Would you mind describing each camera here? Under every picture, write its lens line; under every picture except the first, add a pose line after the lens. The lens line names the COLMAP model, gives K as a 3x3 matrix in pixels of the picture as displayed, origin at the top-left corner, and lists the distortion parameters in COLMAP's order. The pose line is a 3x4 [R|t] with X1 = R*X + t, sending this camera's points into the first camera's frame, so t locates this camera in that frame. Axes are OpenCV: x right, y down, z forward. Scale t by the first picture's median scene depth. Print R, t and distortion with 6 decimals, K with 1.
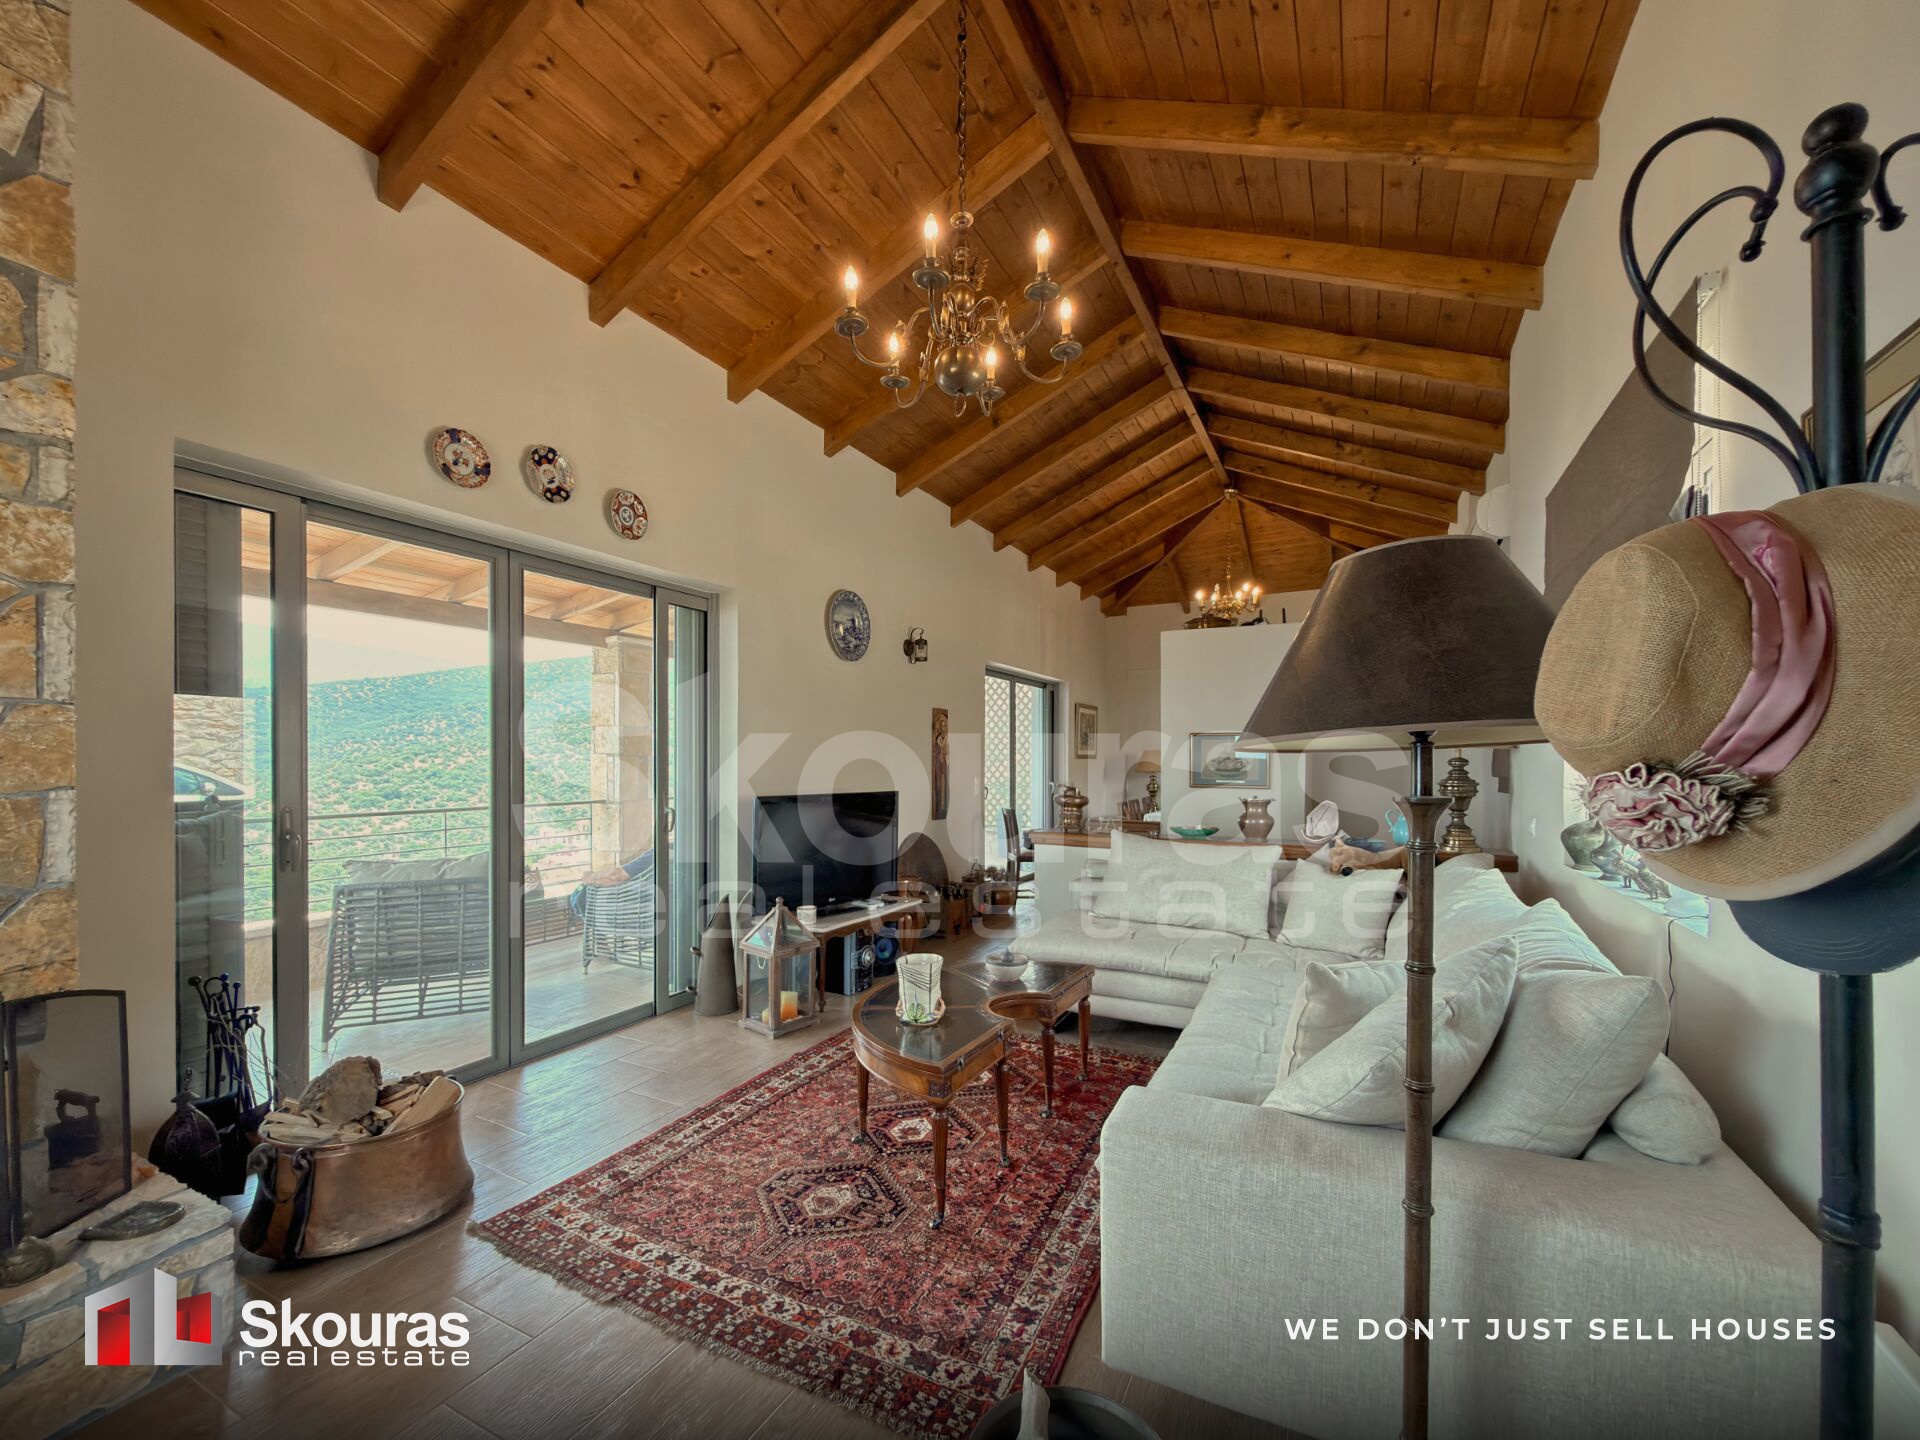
lens RADIAL K [[819.6, 0, 1026.2], [0, 819.6, 767.5], [0, 0, 1]] dist [0.000187, 0.000249]
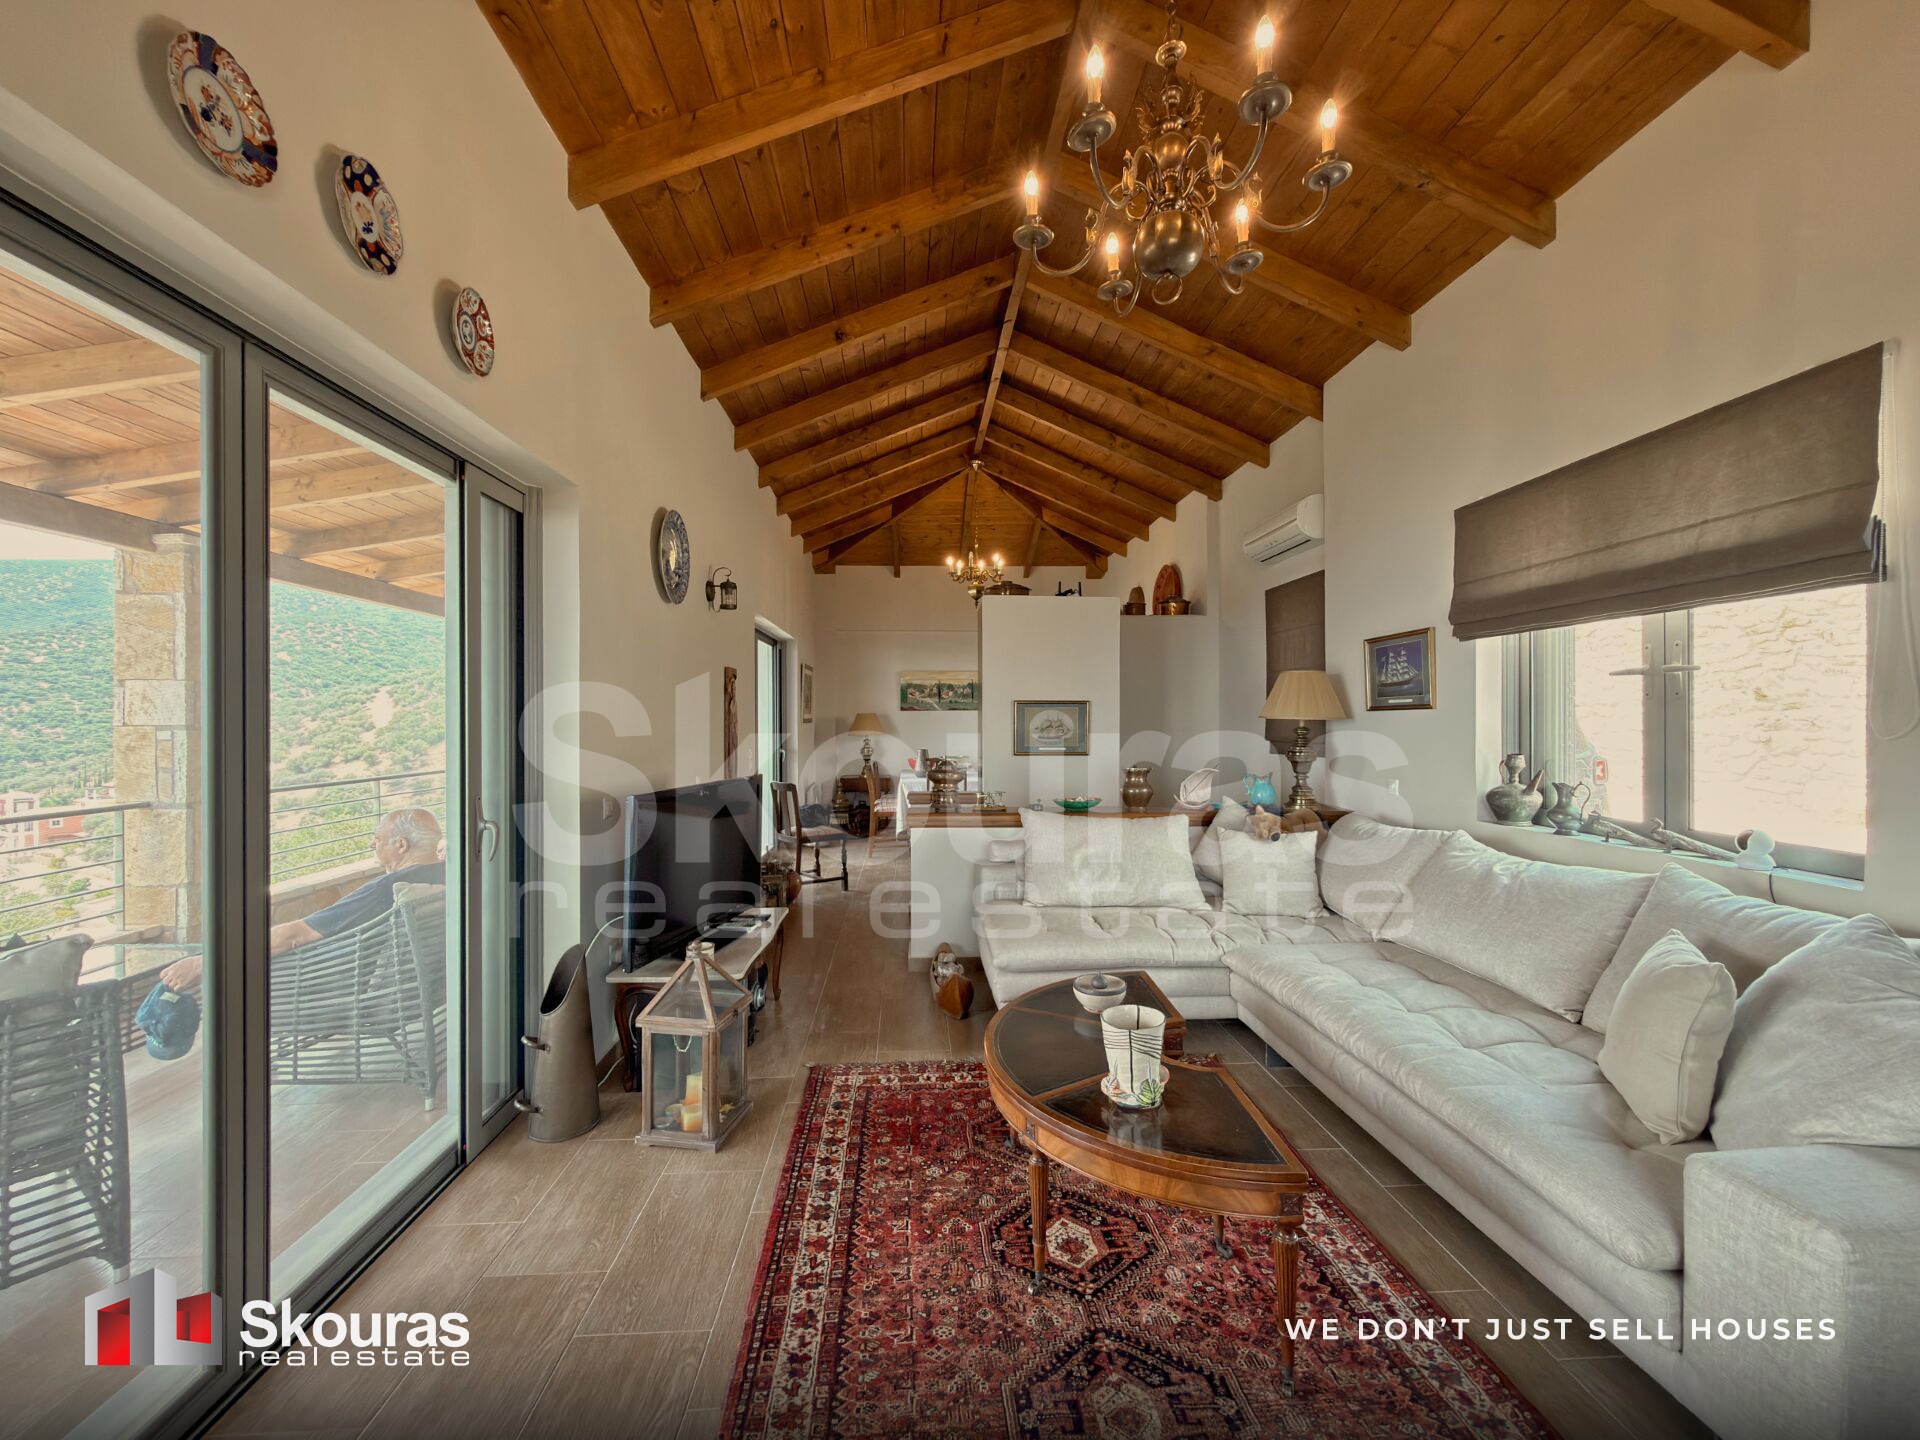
lens RADIAL K [[763.5, 0, 1009.5], [0, 763.5, 717.3], [0, 0, 1]] dist [-0.000150, 0.000113]
pose [[0.867502, -0.002528, 0.497427, -0.421397], [0.007138, 0.999947, -0.007366, -0.024457], [-0.497382, 0.009941, 0.867475, 0.334207]]
